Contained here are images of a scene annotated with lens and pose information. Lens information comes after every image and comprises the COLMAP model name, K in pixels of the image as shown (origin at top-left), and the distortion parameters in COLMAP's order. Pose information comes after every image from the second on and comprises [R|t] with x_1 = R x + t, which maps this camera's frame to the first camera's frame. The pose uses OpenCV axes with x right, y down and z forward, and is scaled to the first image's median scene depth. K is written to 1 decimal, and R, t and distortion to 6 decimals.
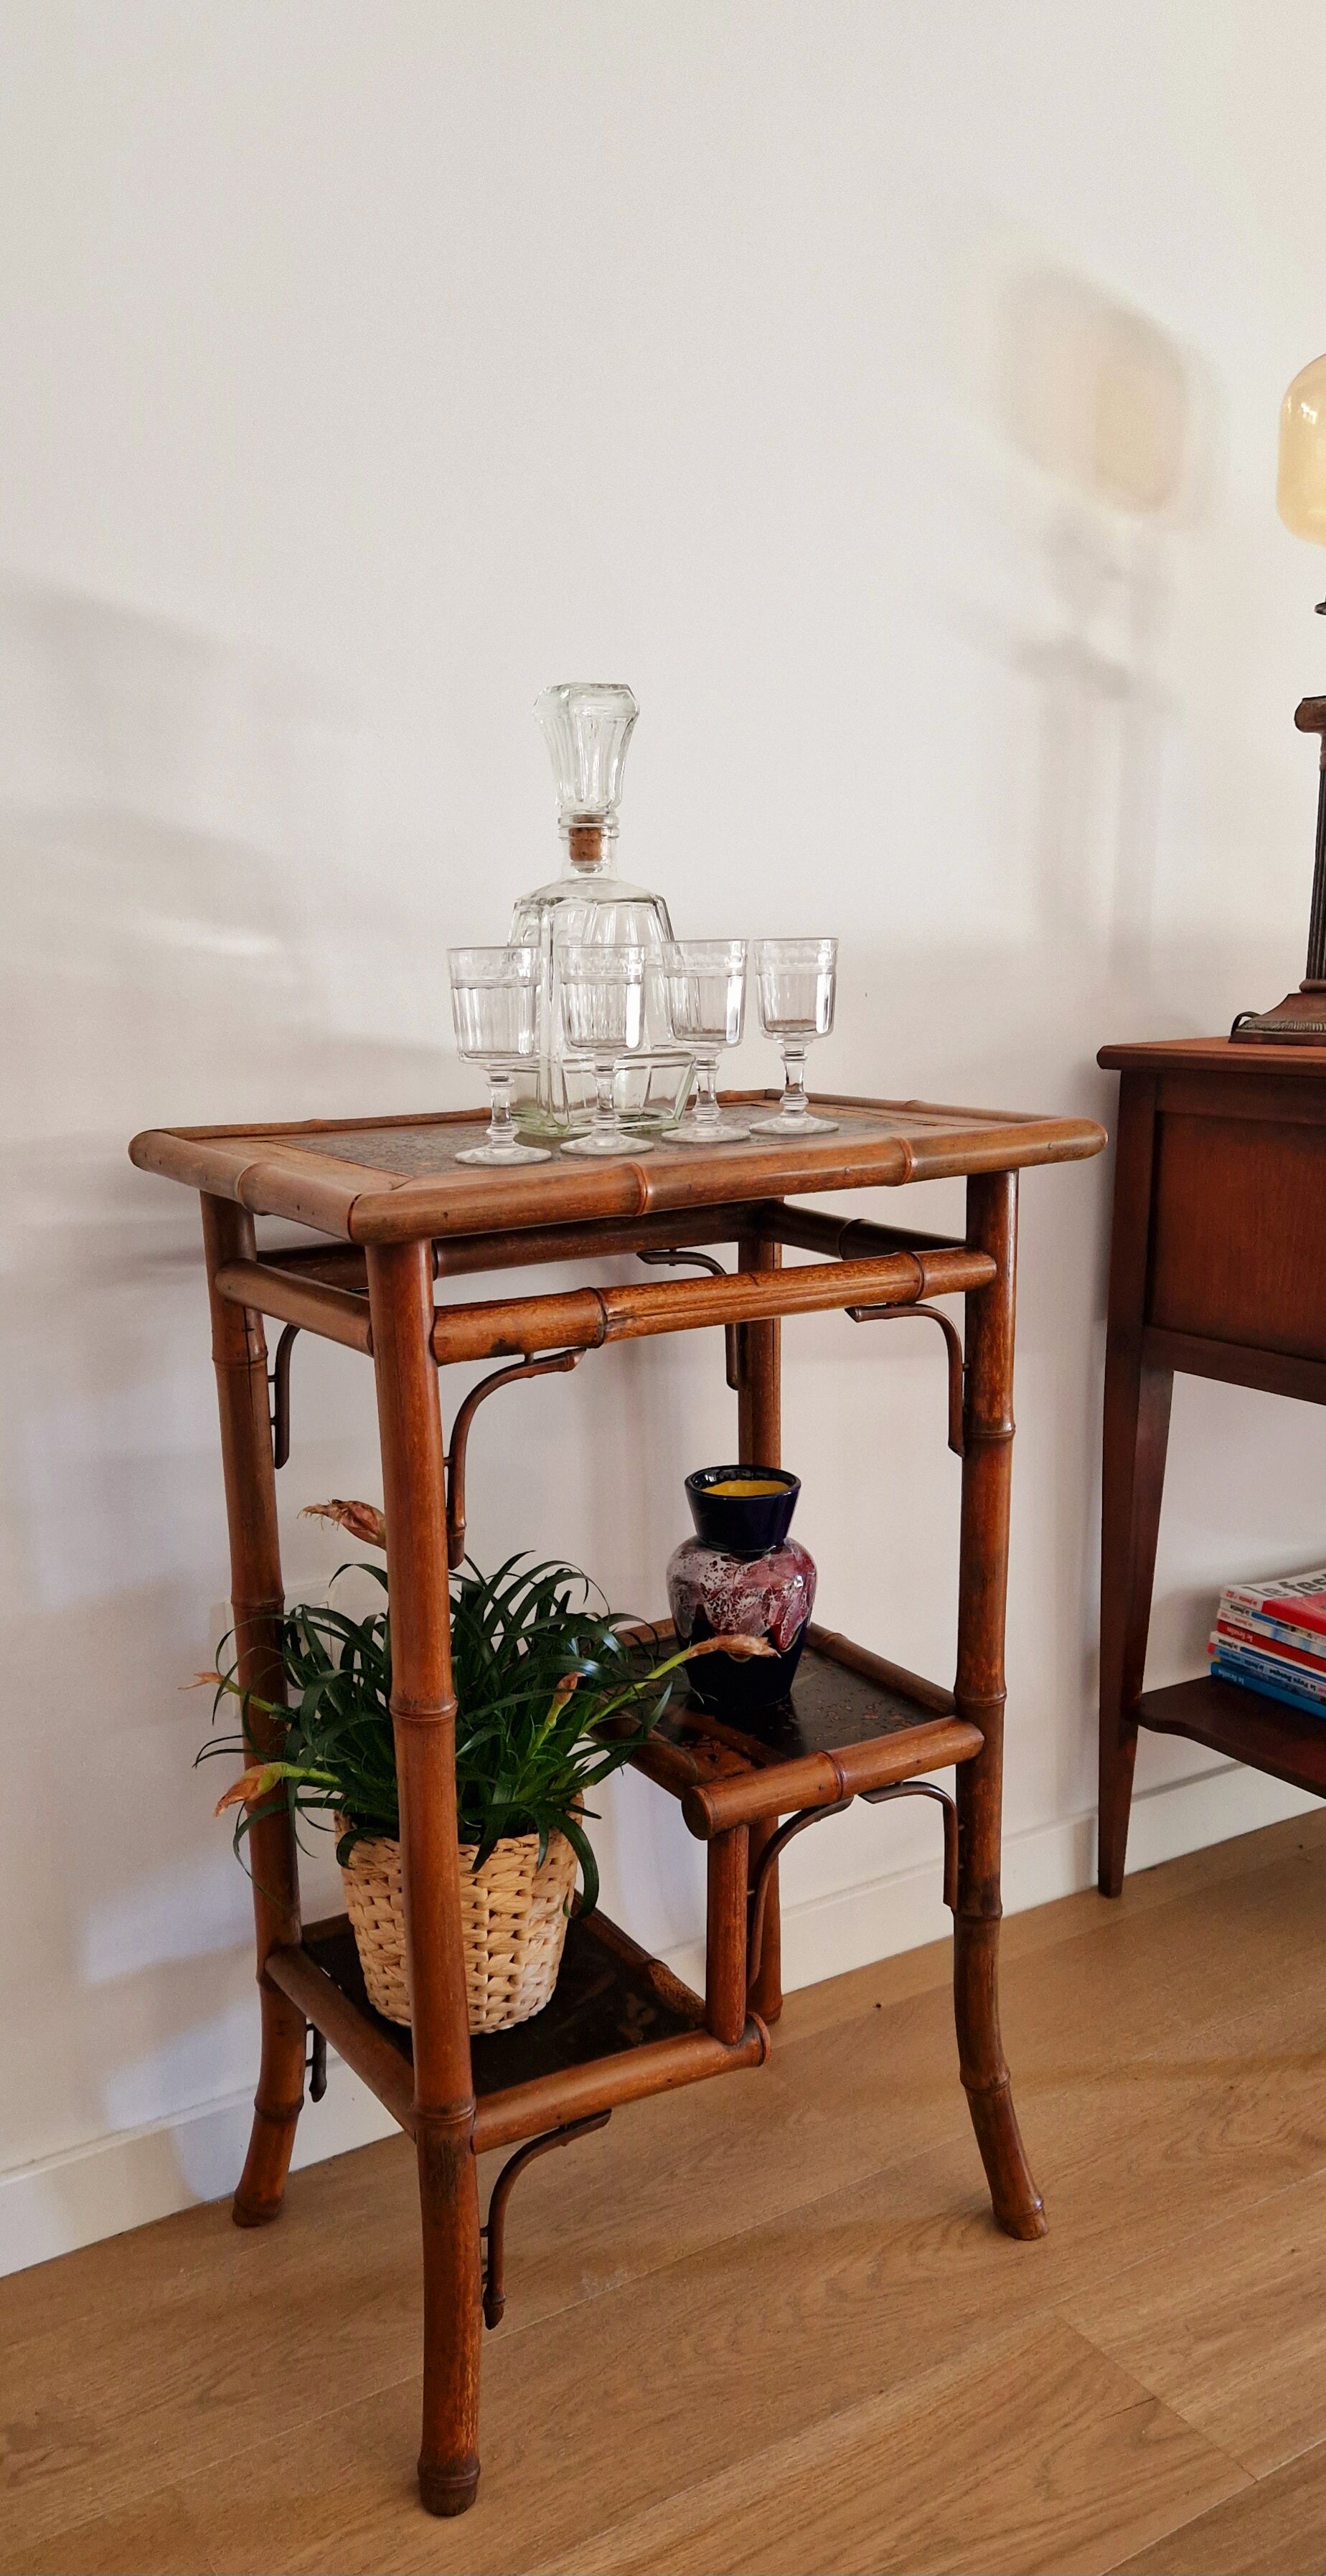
lens RADIAL K [[1967.2, 0, 629.5], [0, 1967.2, 1440.6], [0, 0, 1]] dist [0.066766, -0.080531]
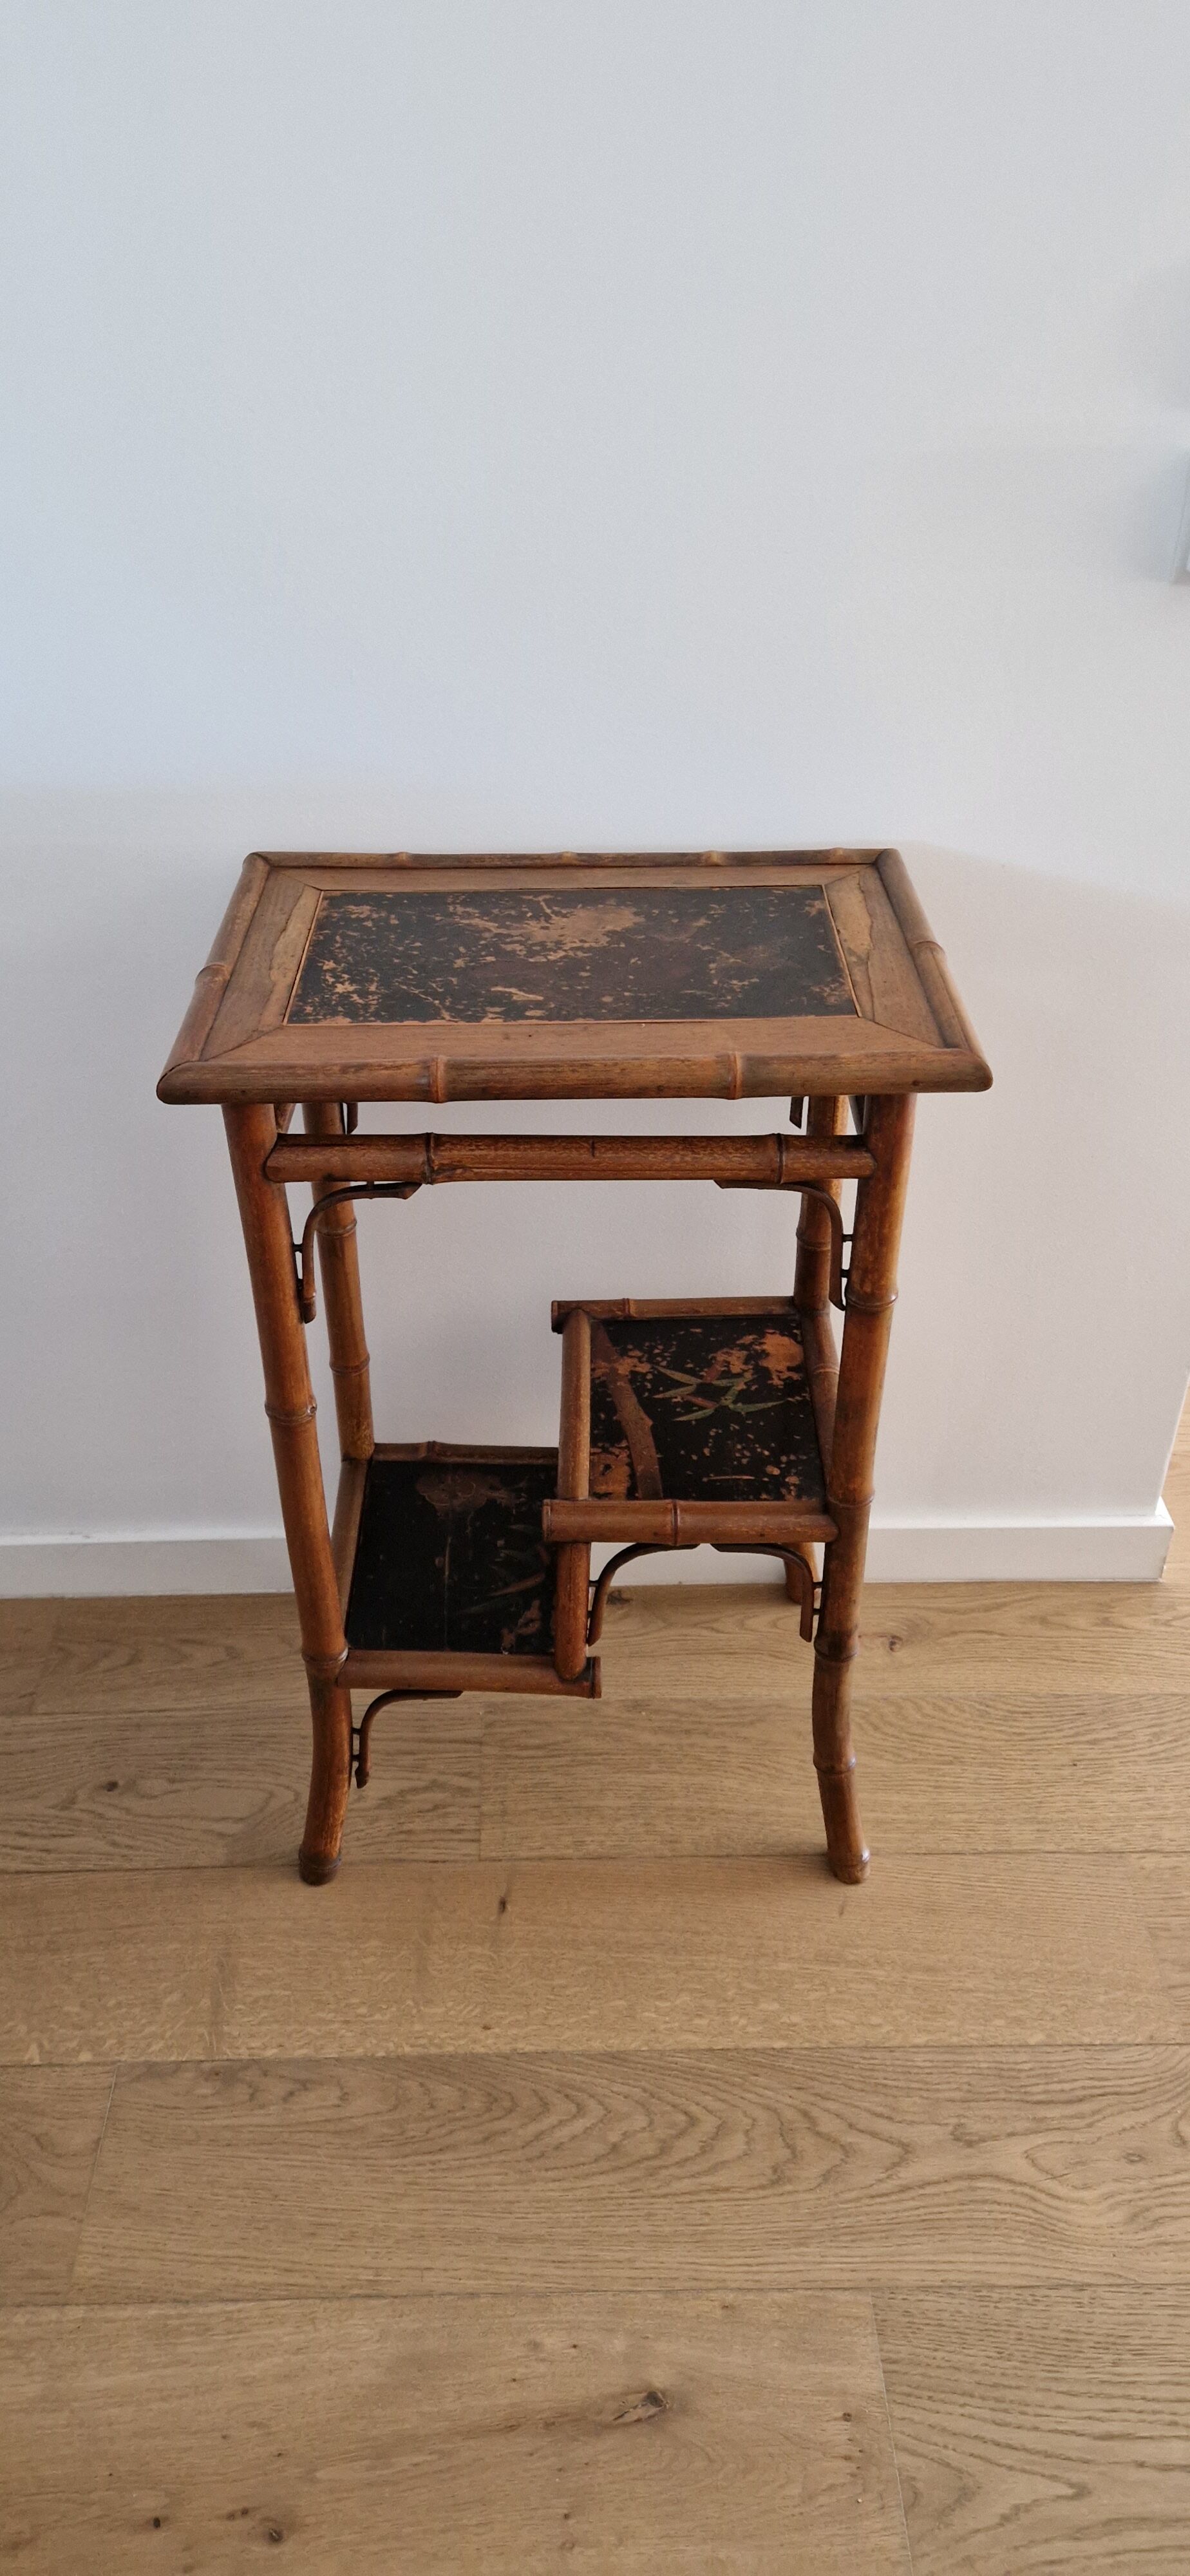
lens RADIAL K [[1757.7, 0, 551.0], [0, 1757.7, 1294.6], [0, 0, 1]] dist [0.057491, -0.055667]
pose [[0.850329, 0.311583, -0.424095, 0.425469], [-0.138327, 0.909878, 0.391137, -0.340820], [0.507747, -0.273932, 0.816795, 0.140617]]
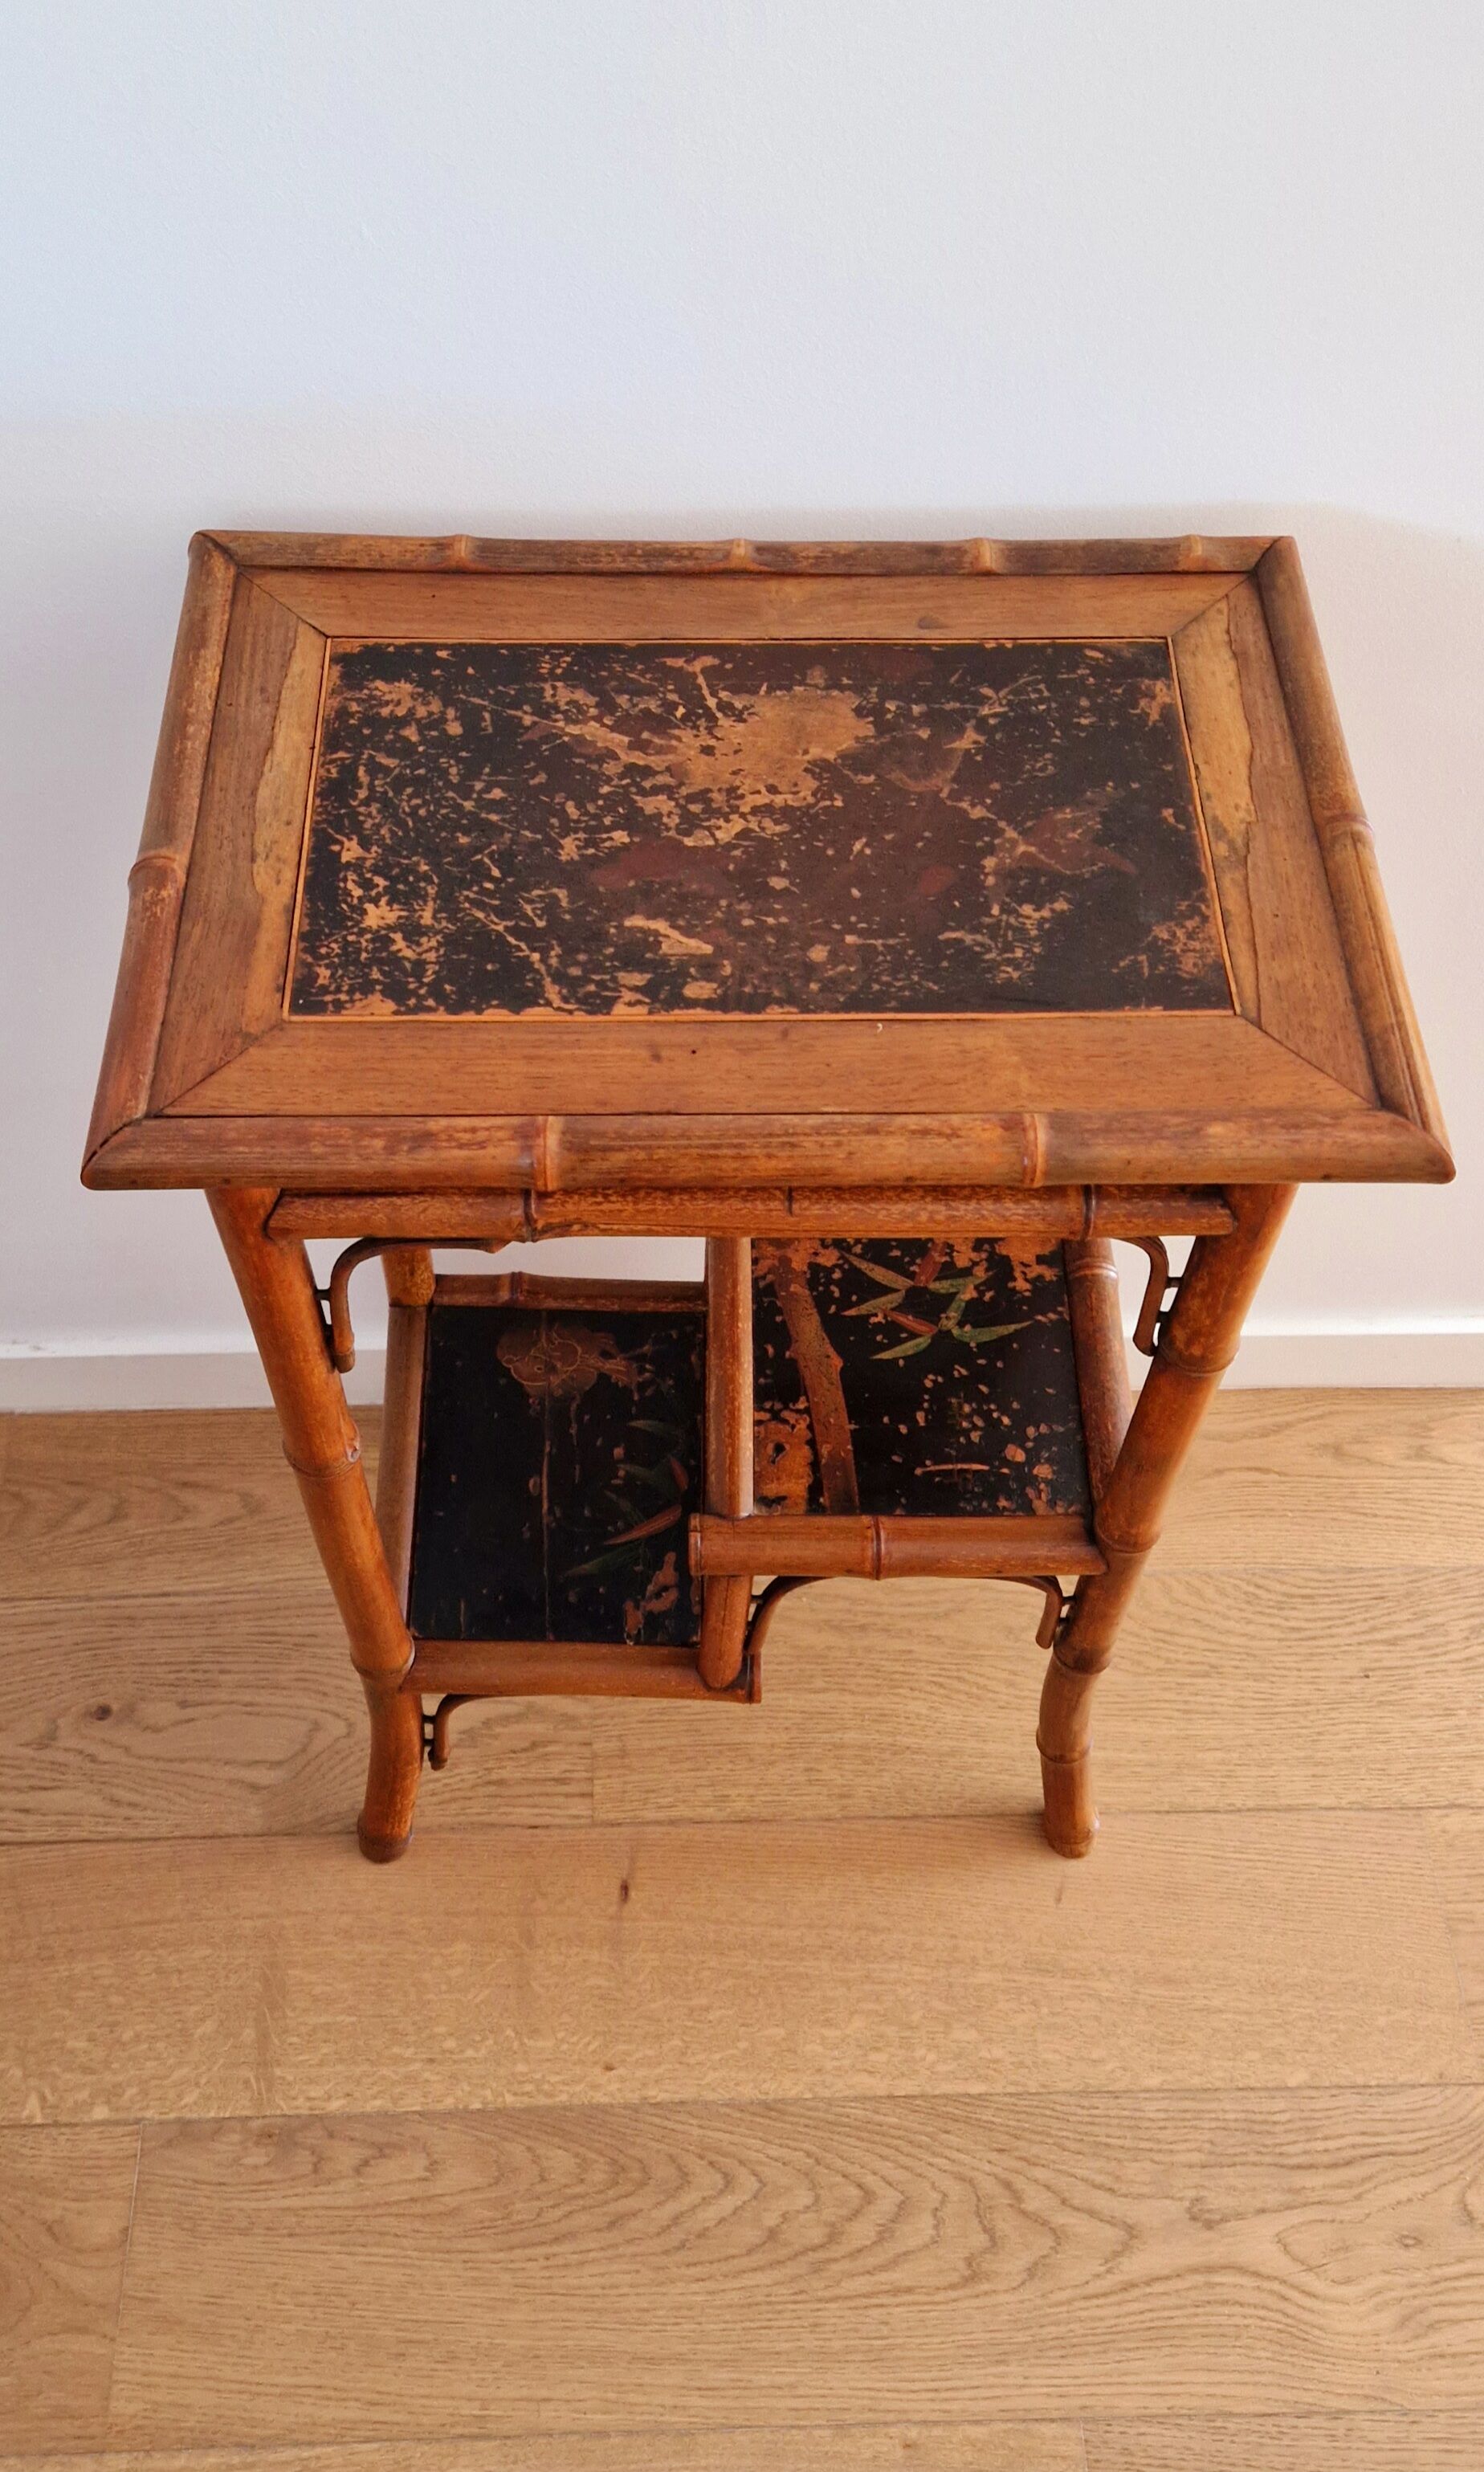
lens RADIAL K [[2177.1, 0, 688.1], [0, 2177.1, 1268.2], [0, 0, 1]] dist [0.060538, -0.053475]
pose [[0.859335, 0.440868, -0.259190, 0.210775], [-0.156212, 0.708867, 0.687827, -0.512942], [0.486972, -0.550585, 0.678023, 0.393953]]
